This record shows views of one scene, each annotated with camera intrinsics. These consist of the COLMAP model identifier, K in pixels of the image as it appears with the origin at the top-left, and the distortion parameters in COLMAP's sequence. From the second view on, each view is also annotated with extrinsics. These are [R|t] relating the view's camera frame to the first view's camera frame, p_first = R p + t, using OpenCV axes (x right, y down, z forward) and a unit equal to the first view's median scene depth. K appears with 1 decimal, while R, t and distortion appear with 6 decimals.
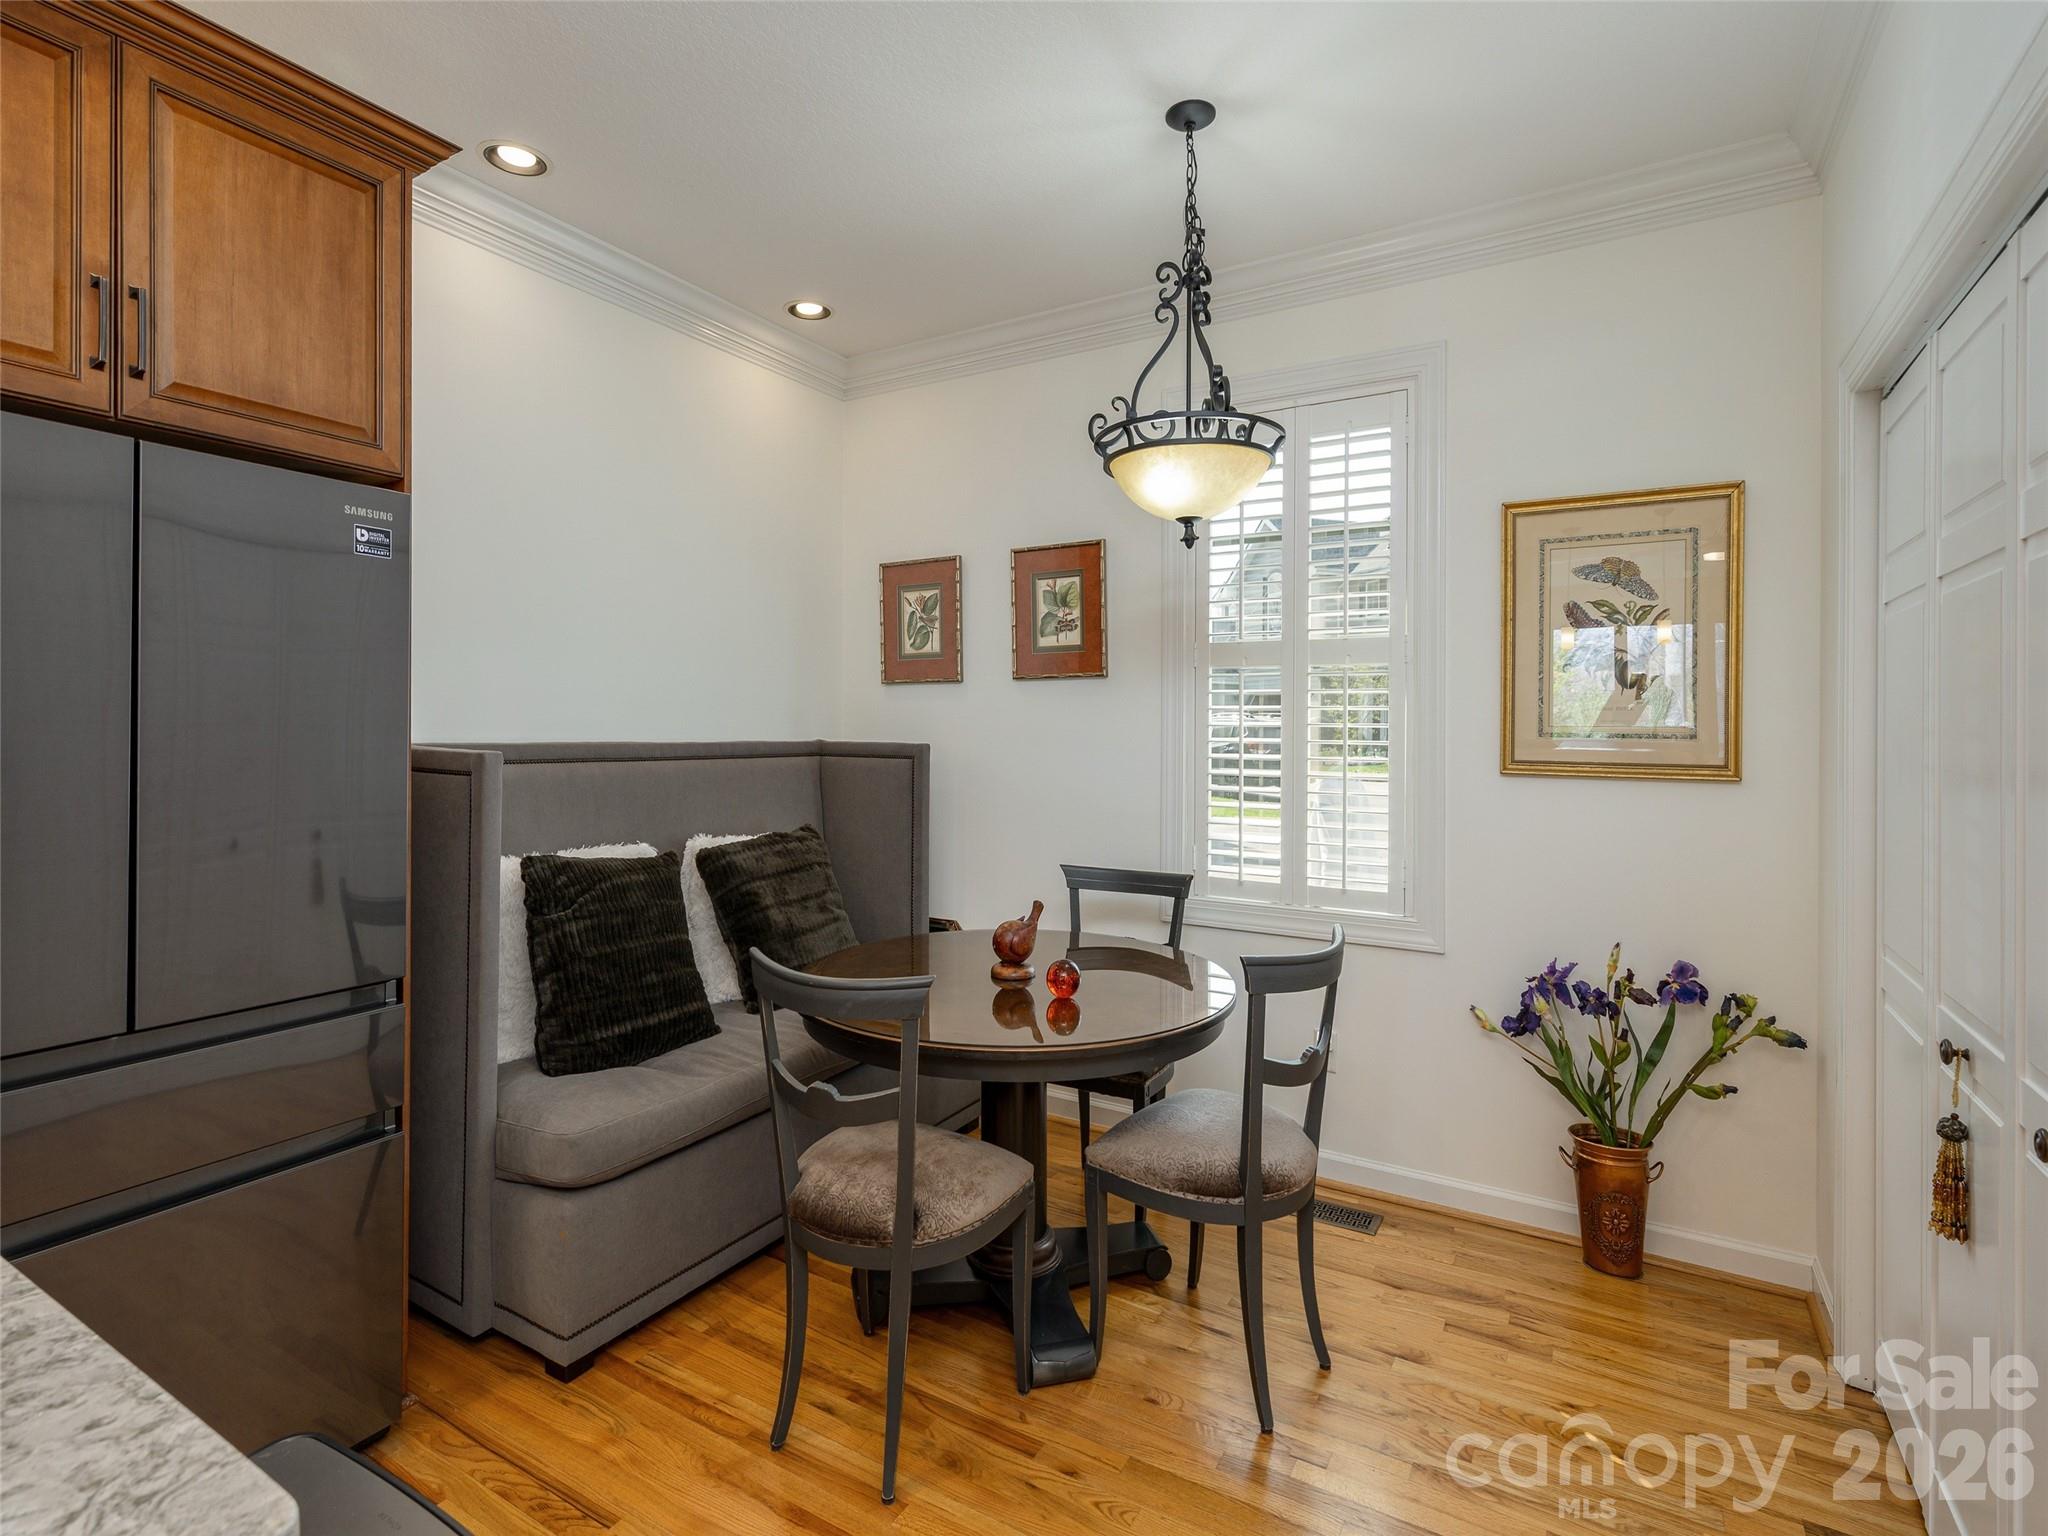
lens RADIAL K [[972.6, 0, 1018.6], [0, 972.6, 733.8], [0, 0, 1]] dist [0.003146, -0.000014]
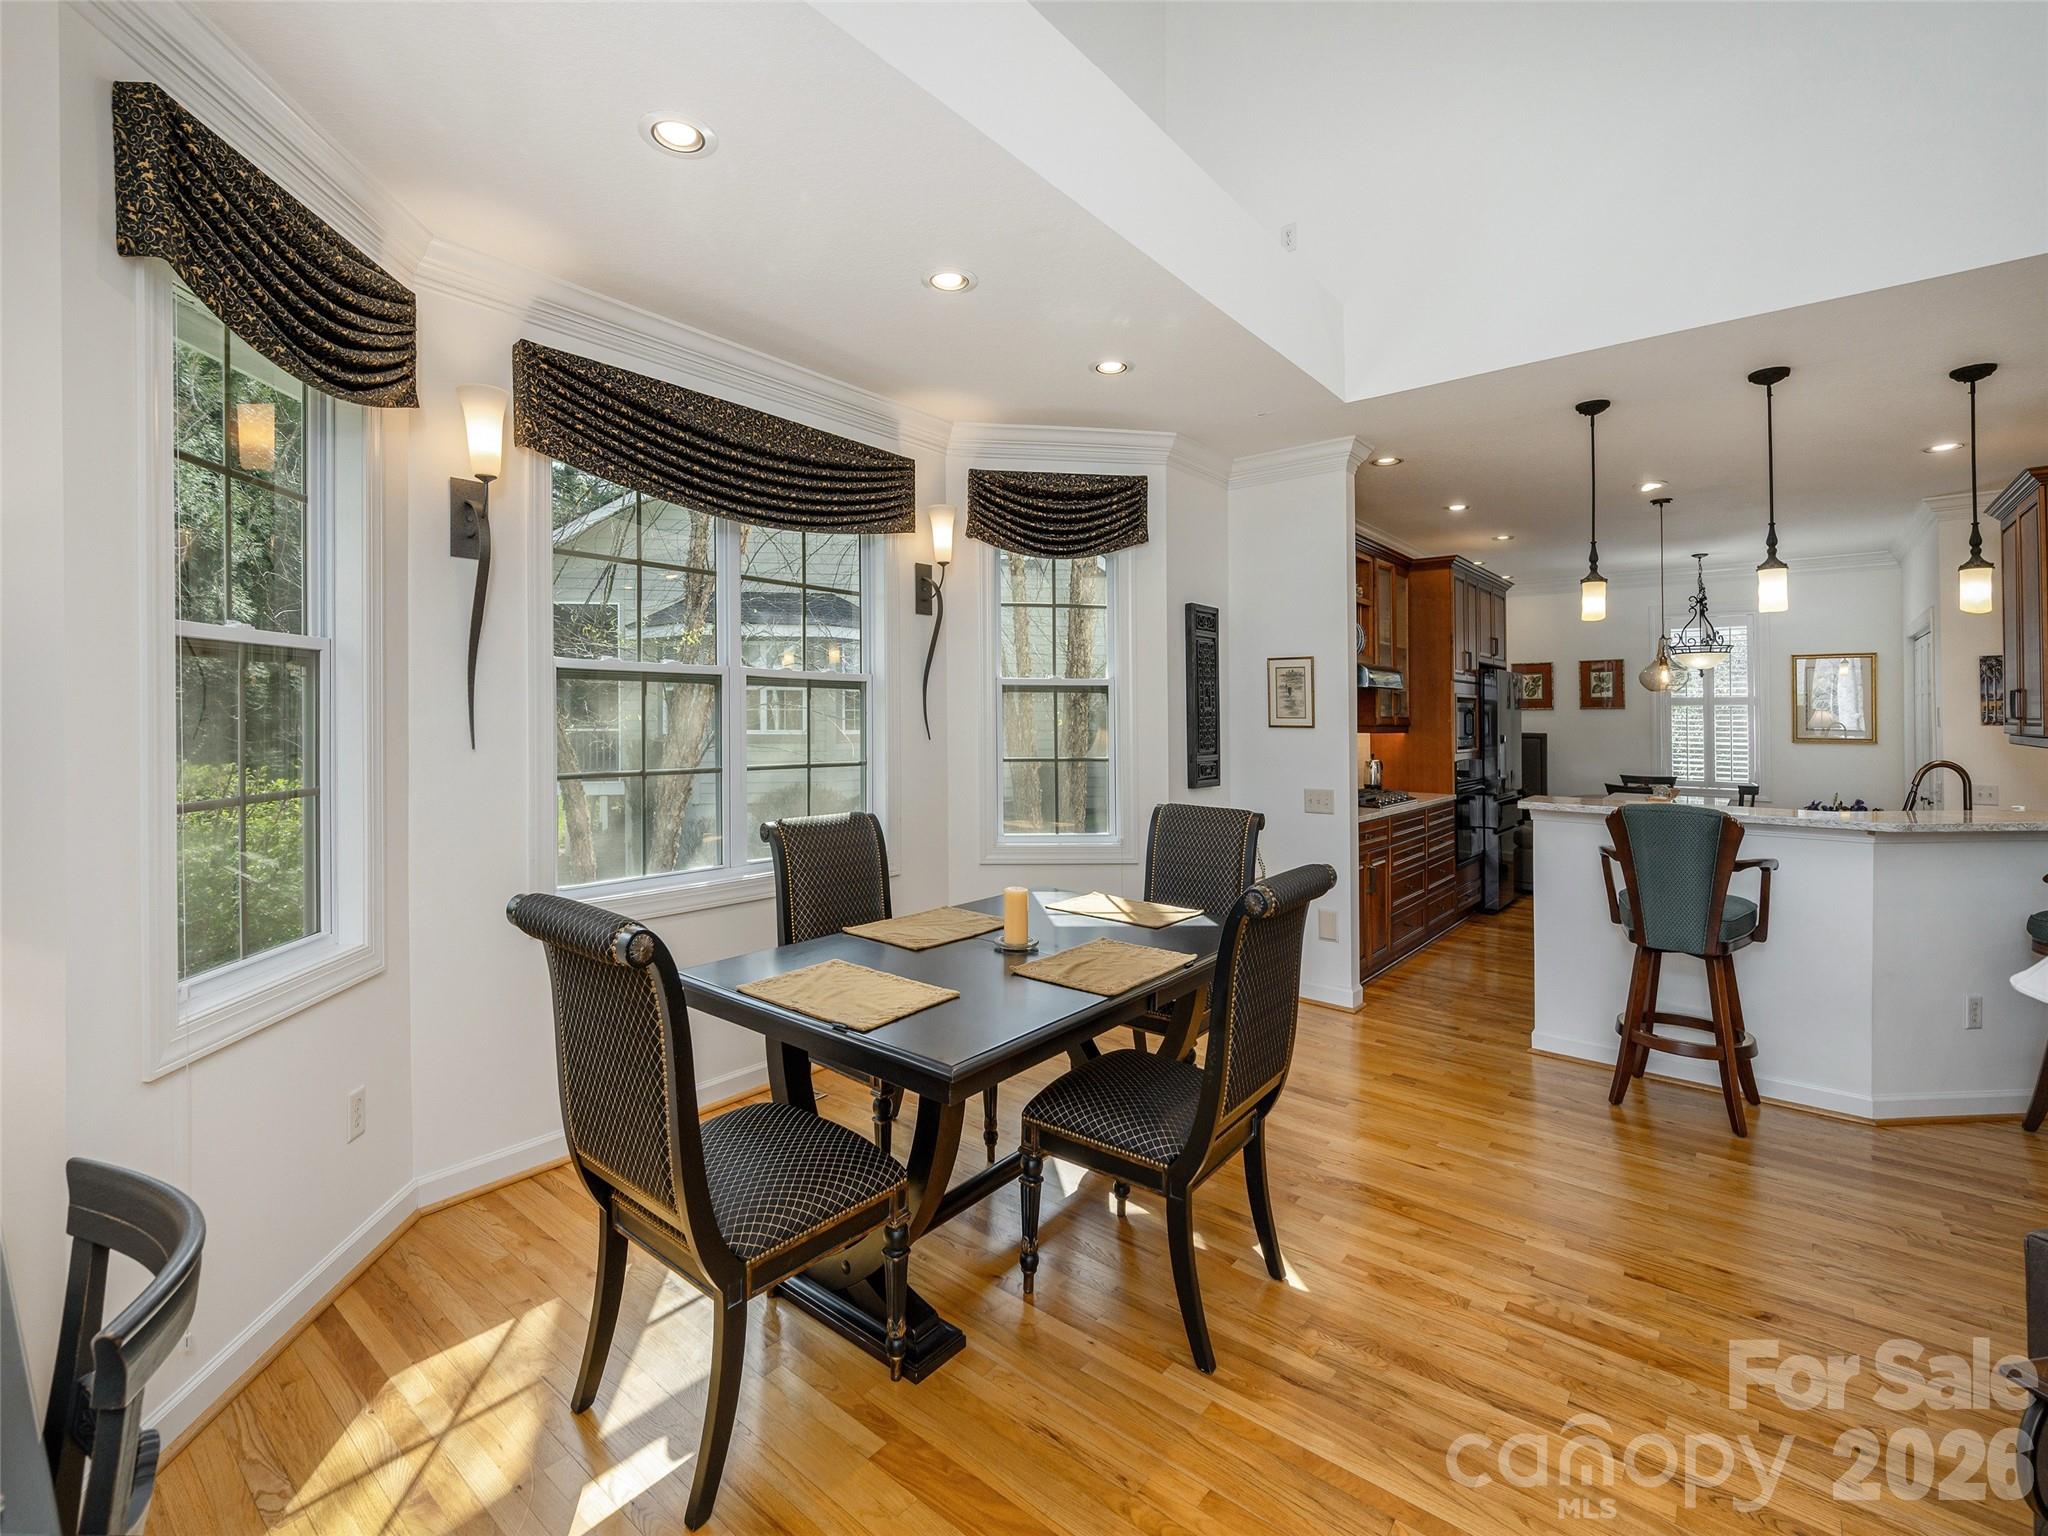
lens RADIAL K [[901.6, 0, 1033.1], [0, 901.6, 721.8], [0, 0, 1]] dist [0.001377, 0.000061]
pose [[0.993062, -0.005627, -0.117460, -1.720122], [0.005548, 0.999984, -0.000999, -0.037402], [0.117464, 0.000340, 0.993077, -2.344502]]
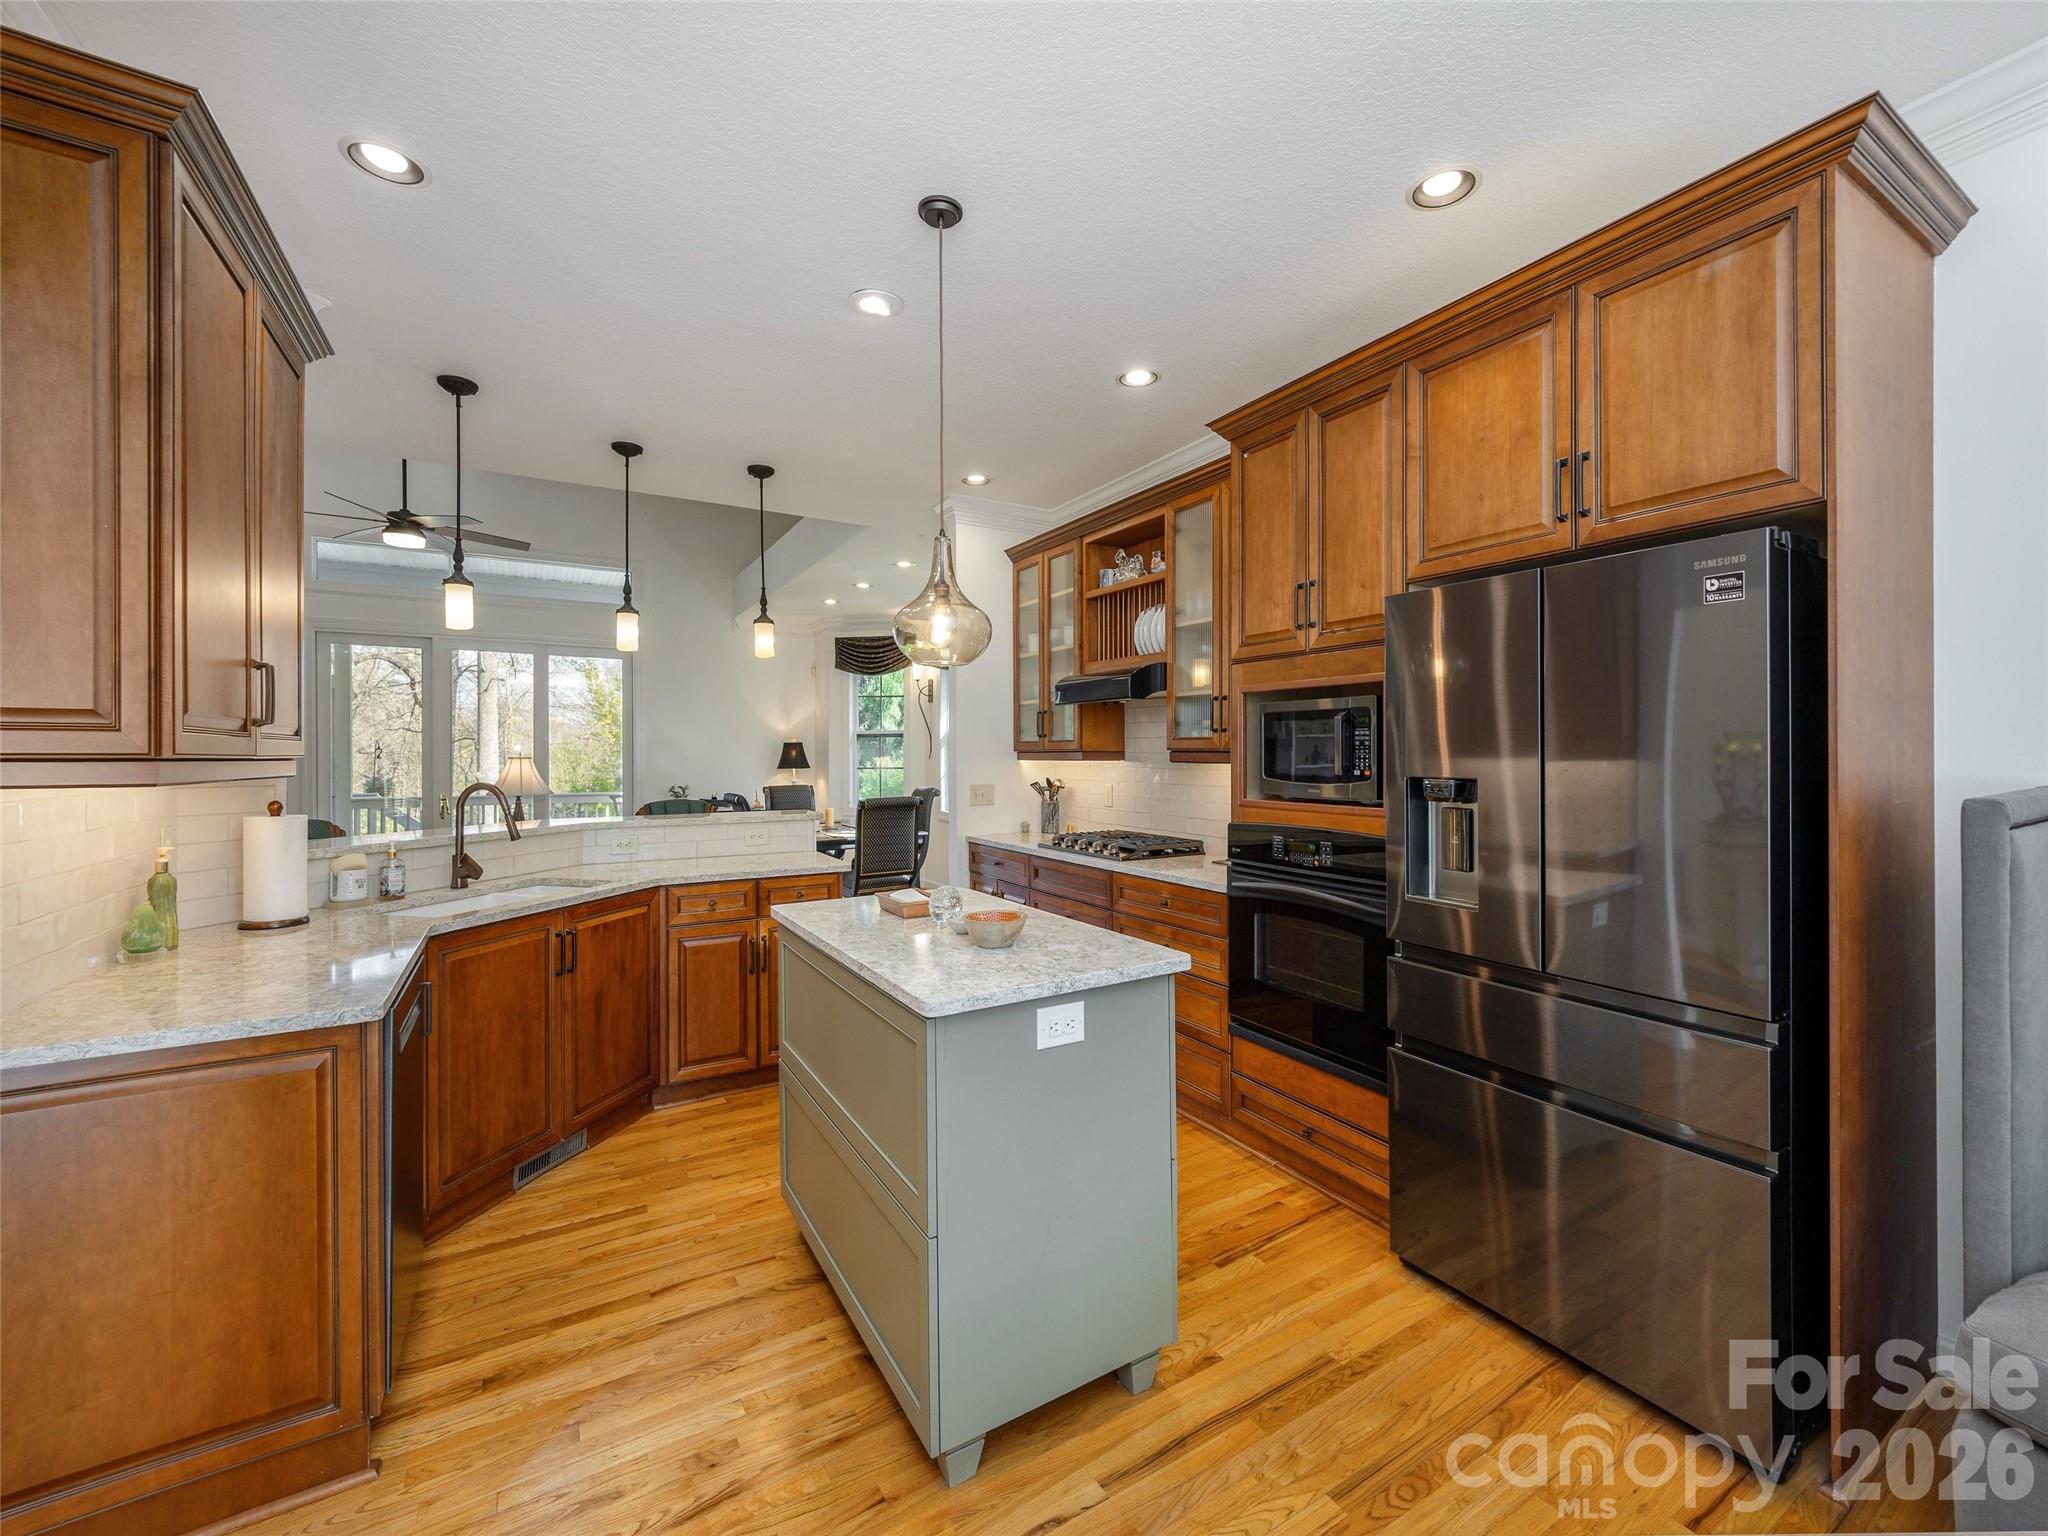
lens RADIAL K [[836.9, 0, 1024.0], [0, 836.9, 768.0], [0, 0, 1]] dist [-0.000070, 0.000001]
pose [[-0.458753, 0.011592, -0.888488, 0.379543], [-0.000382, 0.999912, 0.013242, -0.011834], [0.888564, 0.006414, -0.458708, 0.584398]]
